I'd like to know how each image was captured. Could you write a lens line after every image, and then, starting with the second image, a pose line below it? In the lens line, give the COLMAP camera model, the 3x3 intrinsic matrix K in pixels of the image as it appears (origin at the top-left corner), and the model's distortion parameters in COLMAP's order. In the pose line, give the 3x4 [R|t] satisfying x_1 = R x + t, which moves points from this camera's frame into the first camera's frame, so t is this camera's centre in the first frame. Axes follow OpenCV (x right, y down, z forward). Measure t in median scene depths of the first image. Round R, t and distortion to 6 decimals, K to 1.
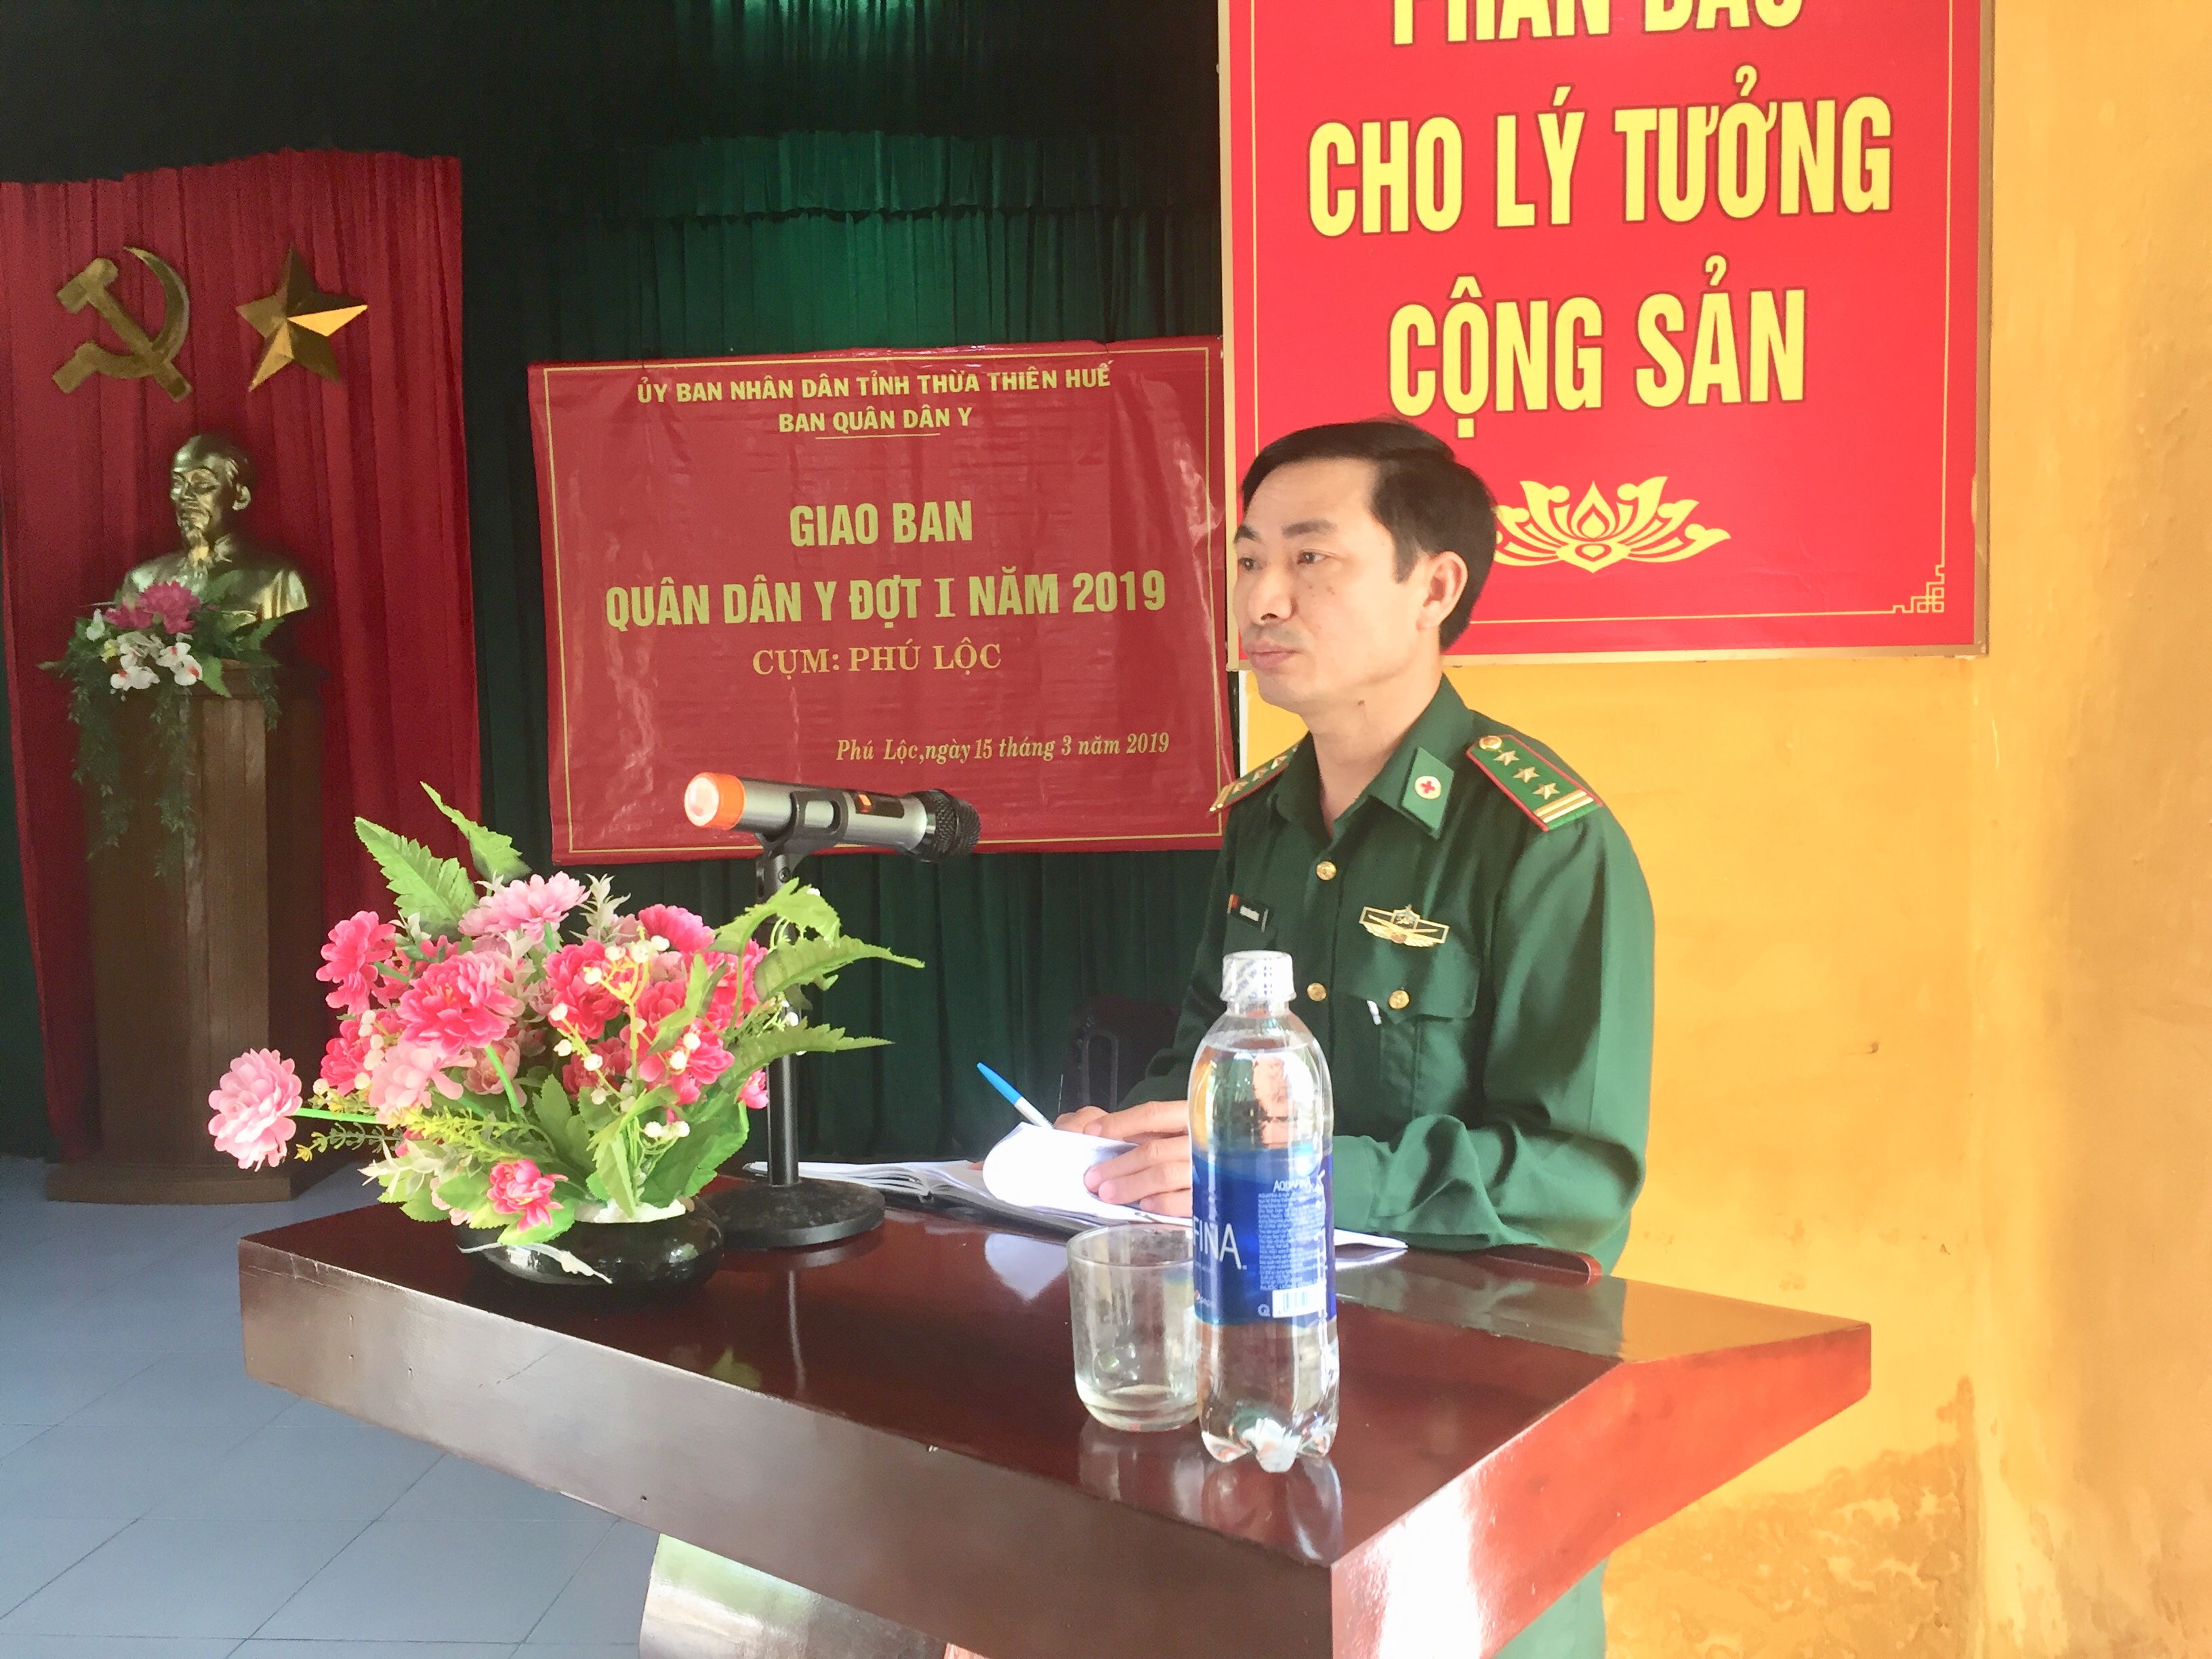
lens RADIAL K [[1906.5, 0, 1108.8], [0, 1906.5, 817.9], [0, 0, 1]] dist [0.100743, -0.139782]
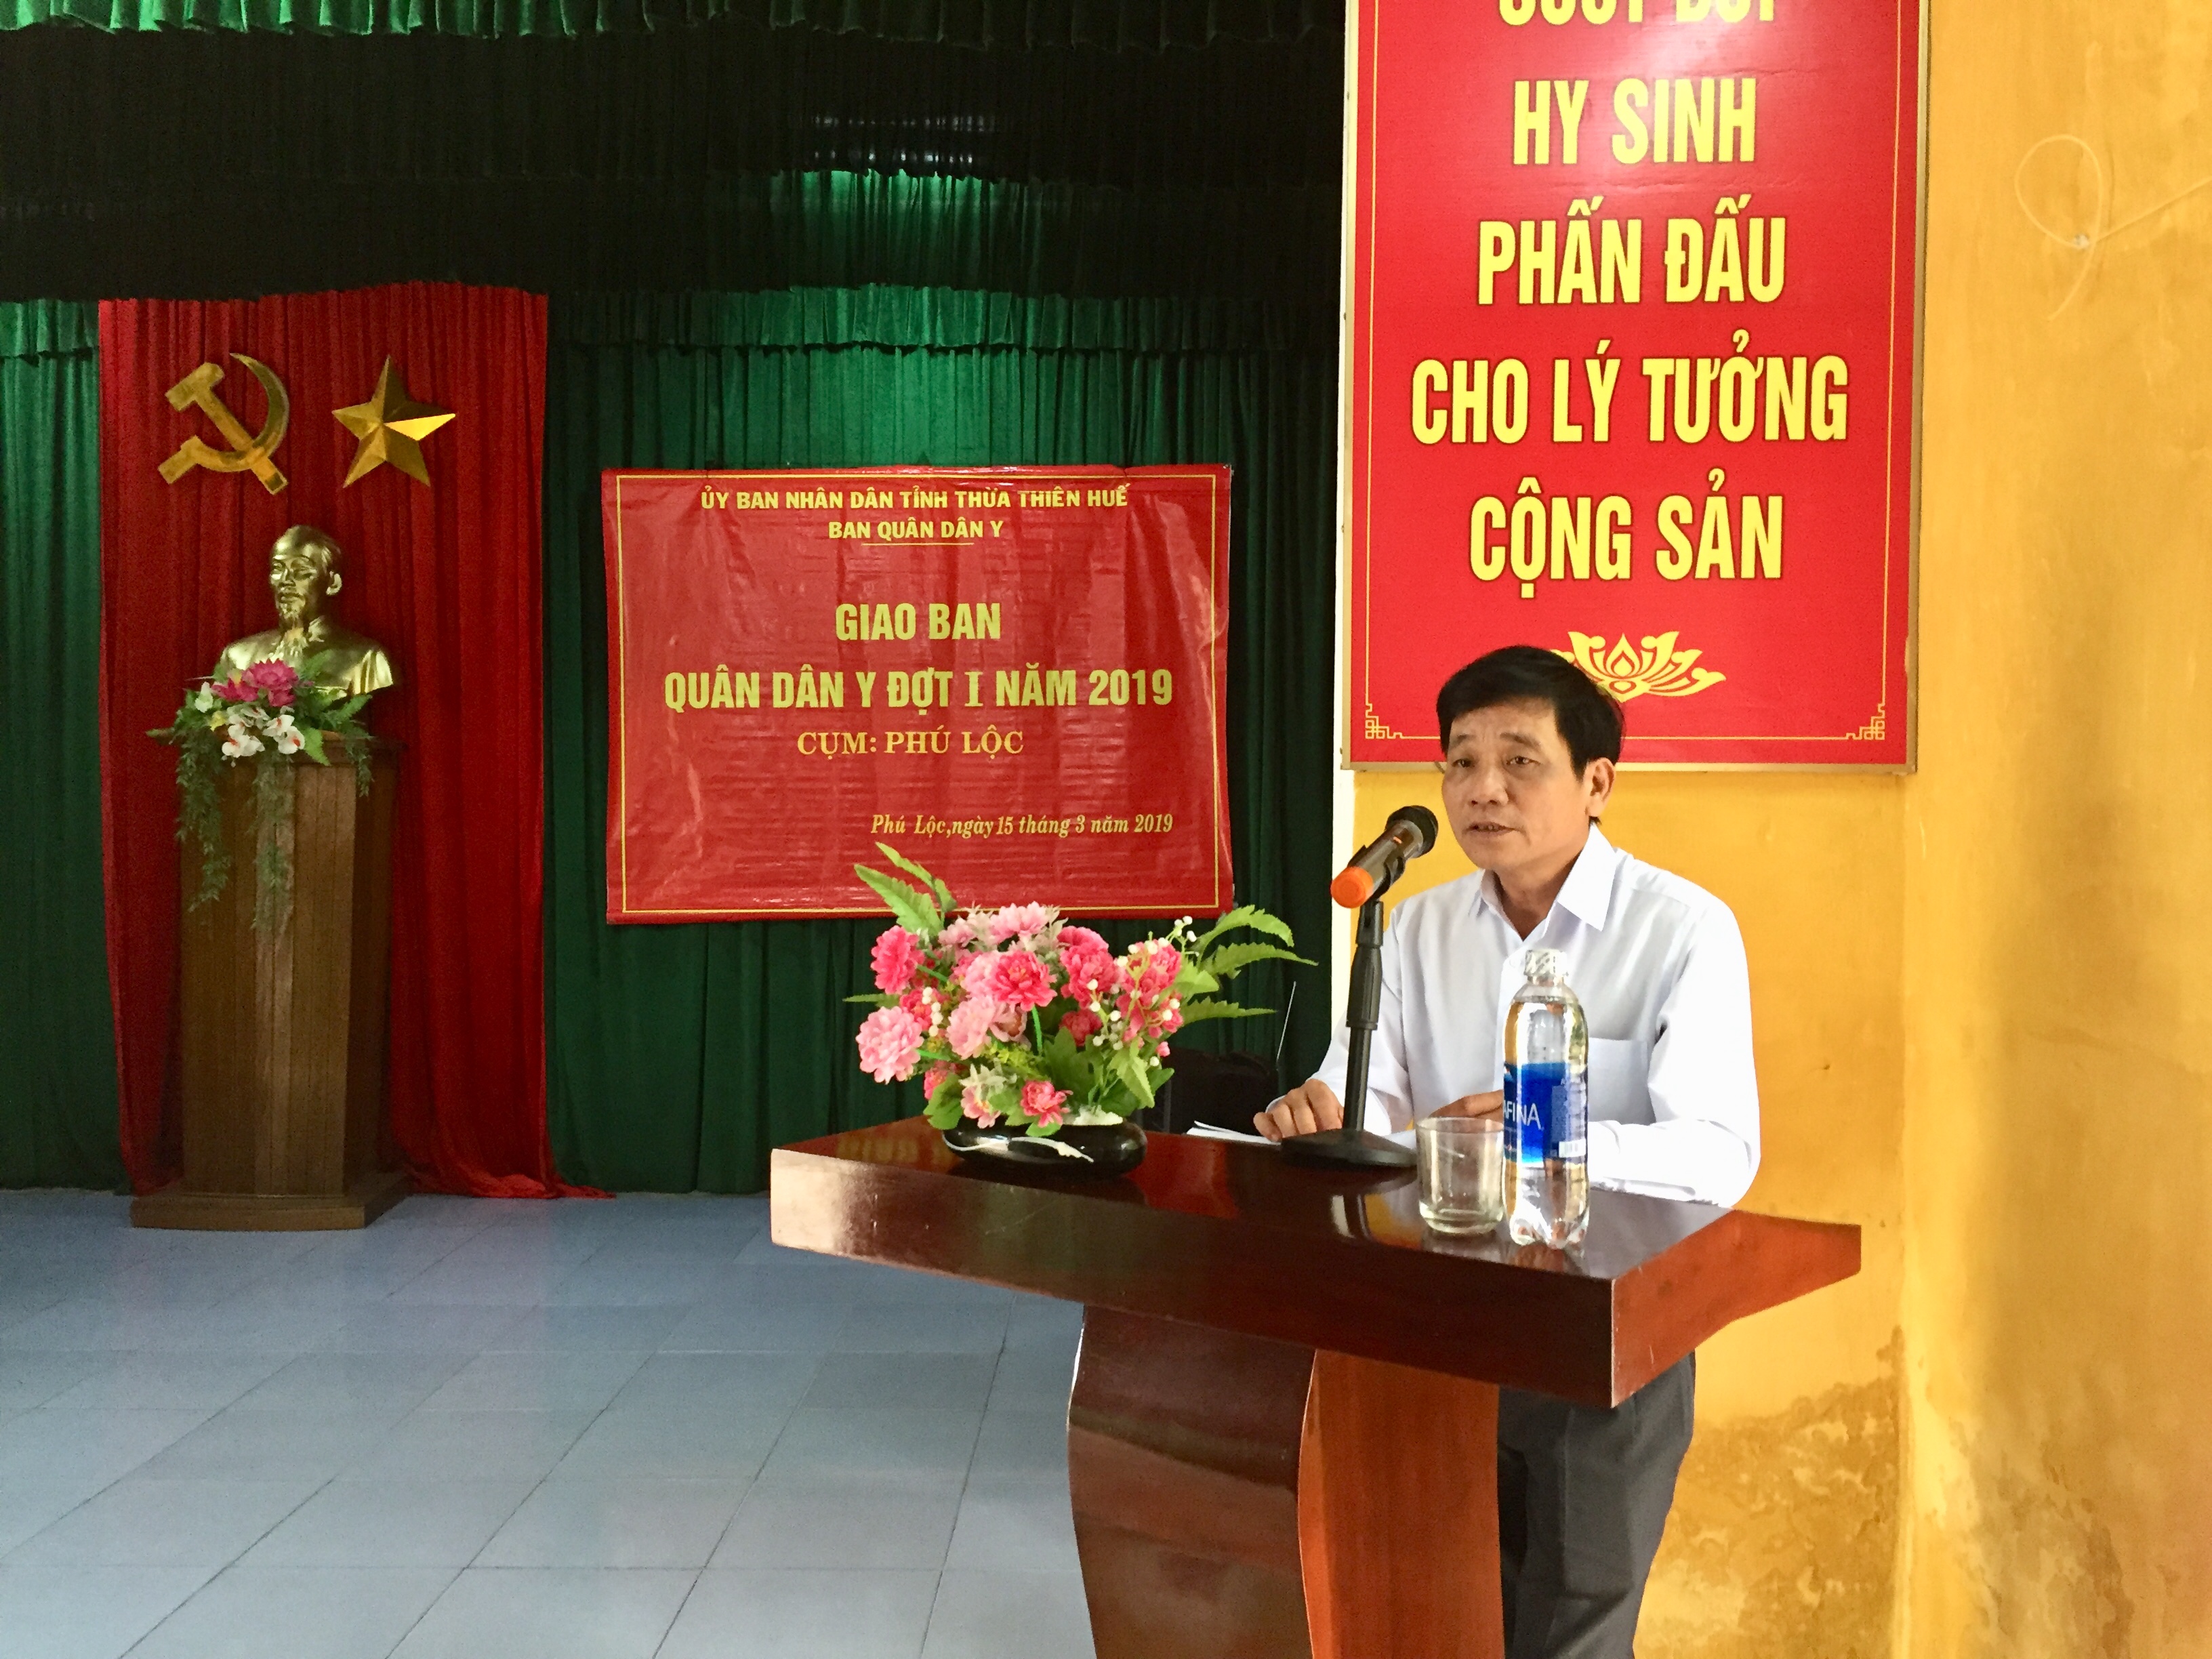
lens RADIAL K [[1906.5, 0, 1108.8], [0, 1906.5, 817.9], [0, 0, 1]] dist [0.100743, -0.139782]
pose [[0.998453, 0.021733, 0.051174, -0.063075], [-0.019570, 0.998909, -0.042401, 0.005213], [-0.052040, 0.041334, 0.997789, -0.110843]]
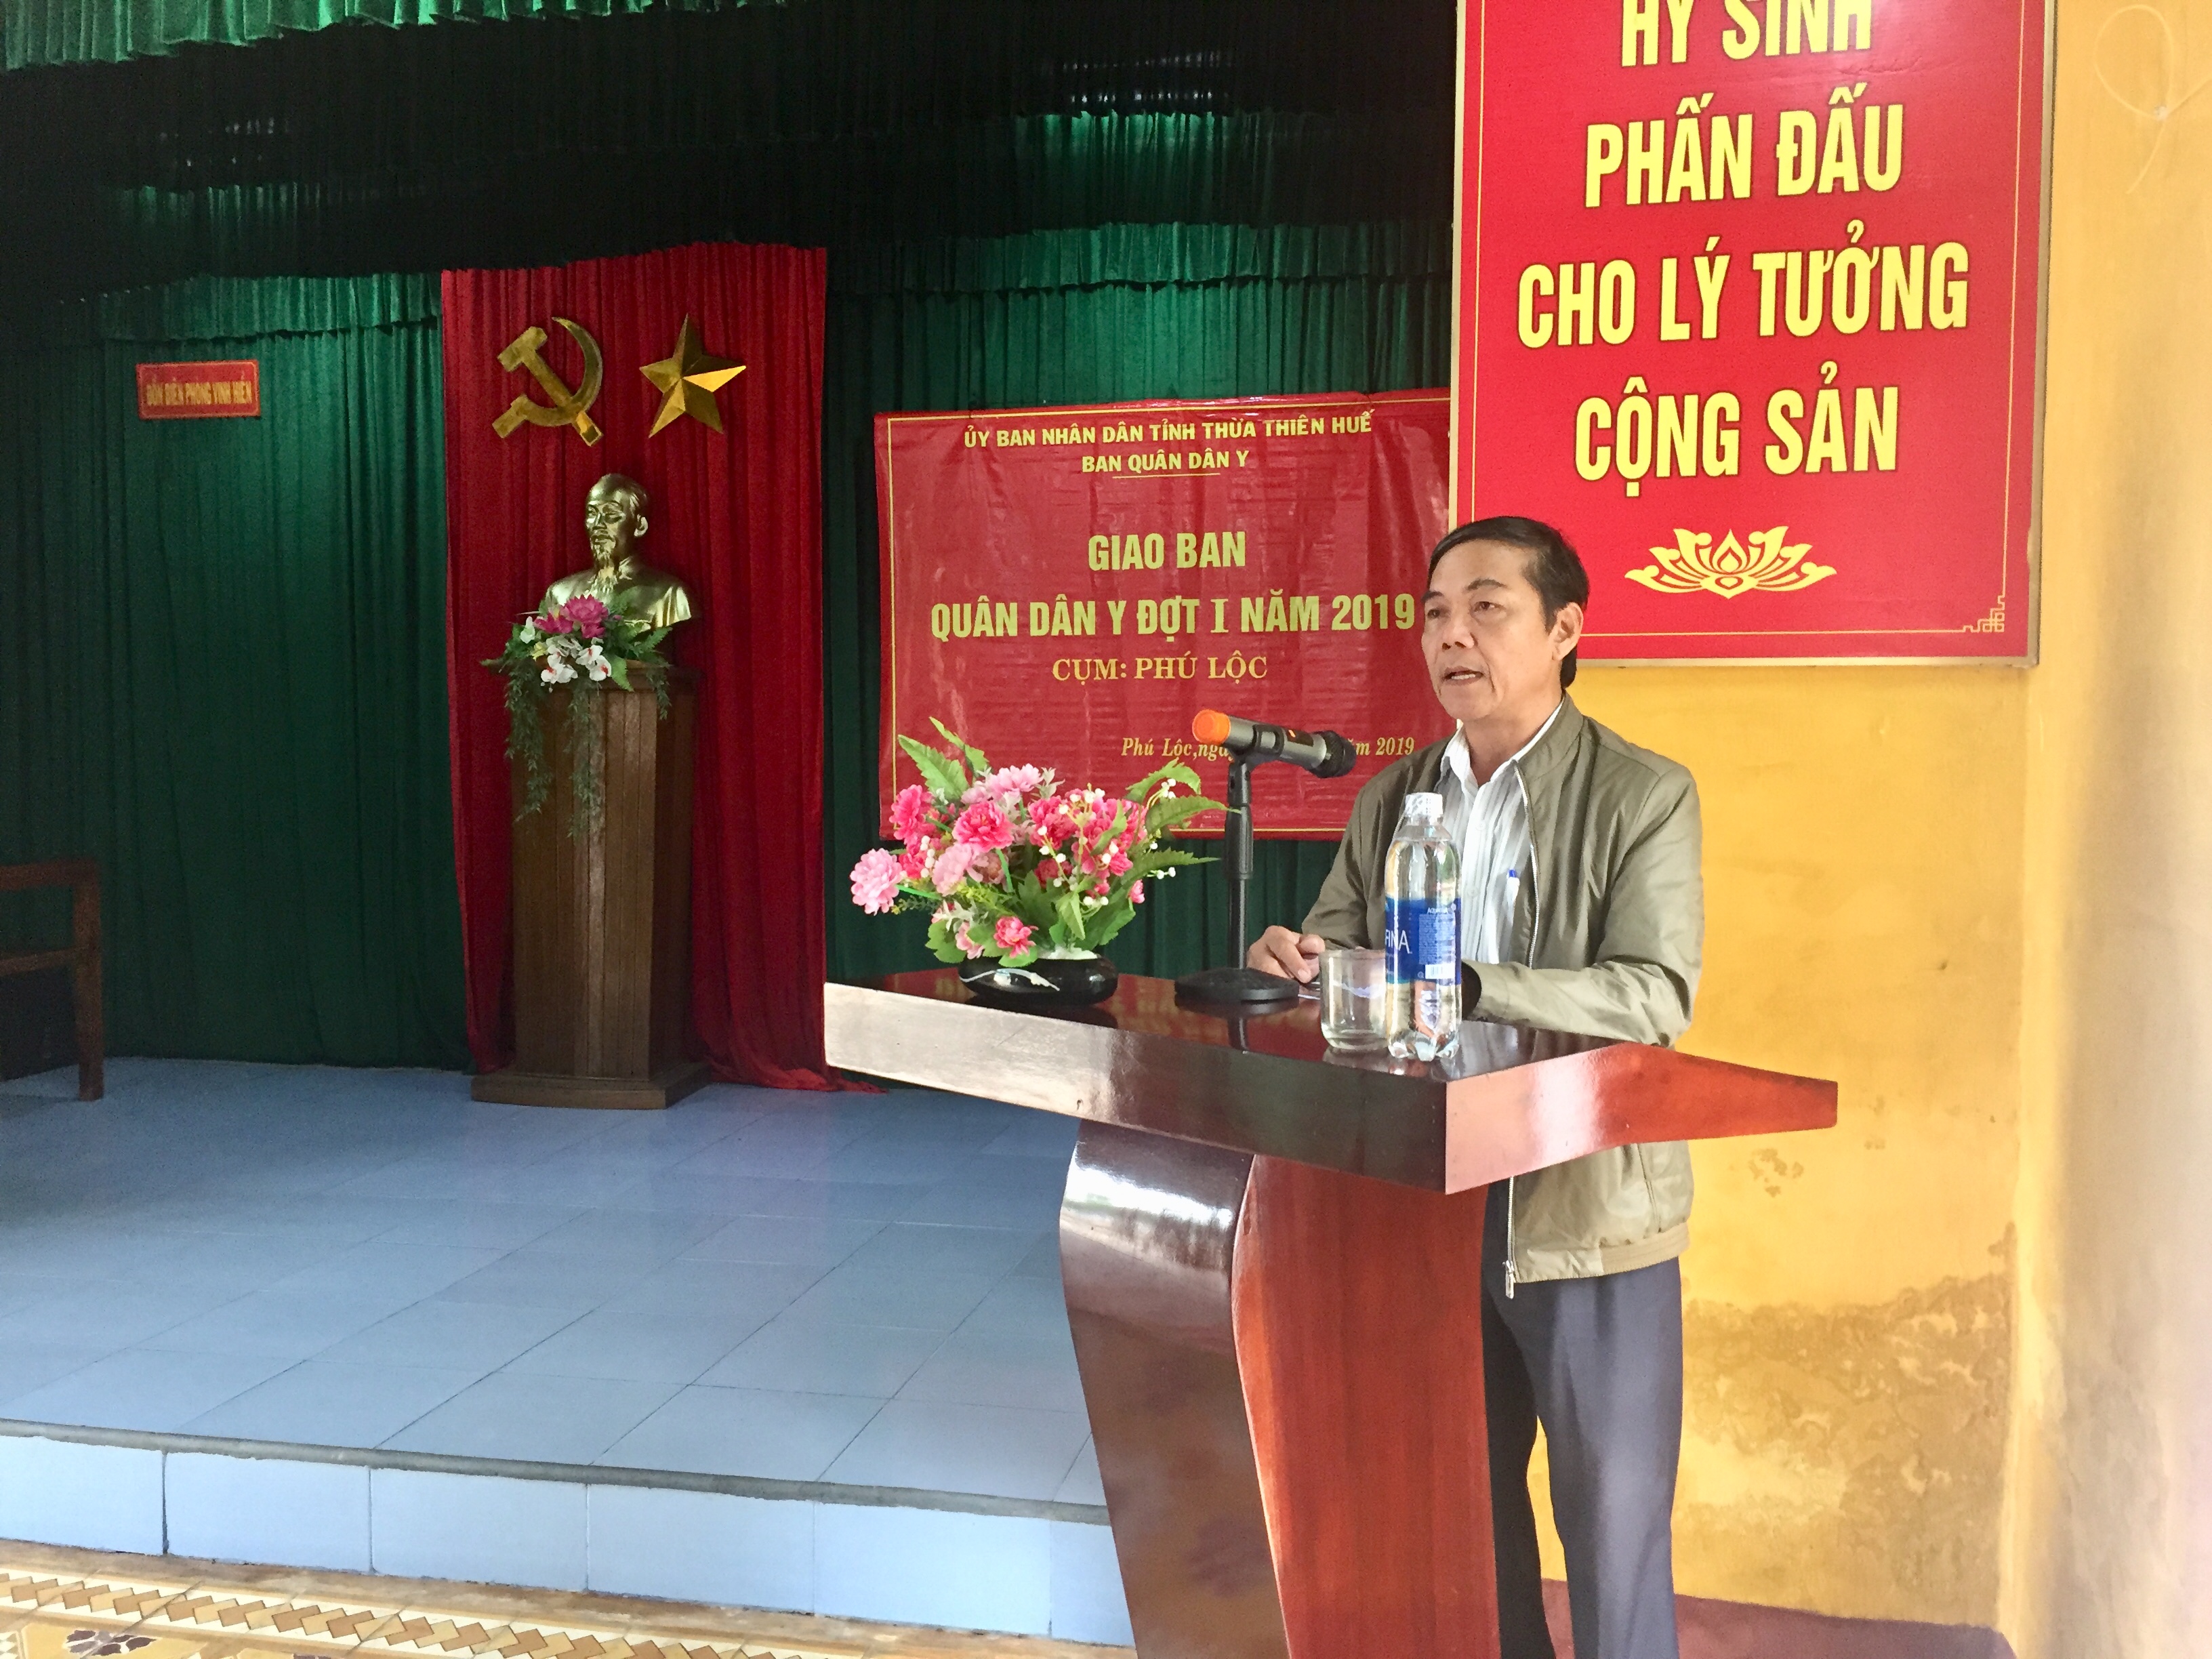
lens RADIAL K [[1906.5, 0, 1108.8], [0, 1906.5, 817.9], [0, 0, 1]] dist [0.100743, -0.139782]
pose [[0.990887, 0.028049, -0.131743, 0.002698], [-0.029593, 0.999514, -0.009776, 0.019148], [0.131405, 0.013586, 0.991236, -0.143725]]
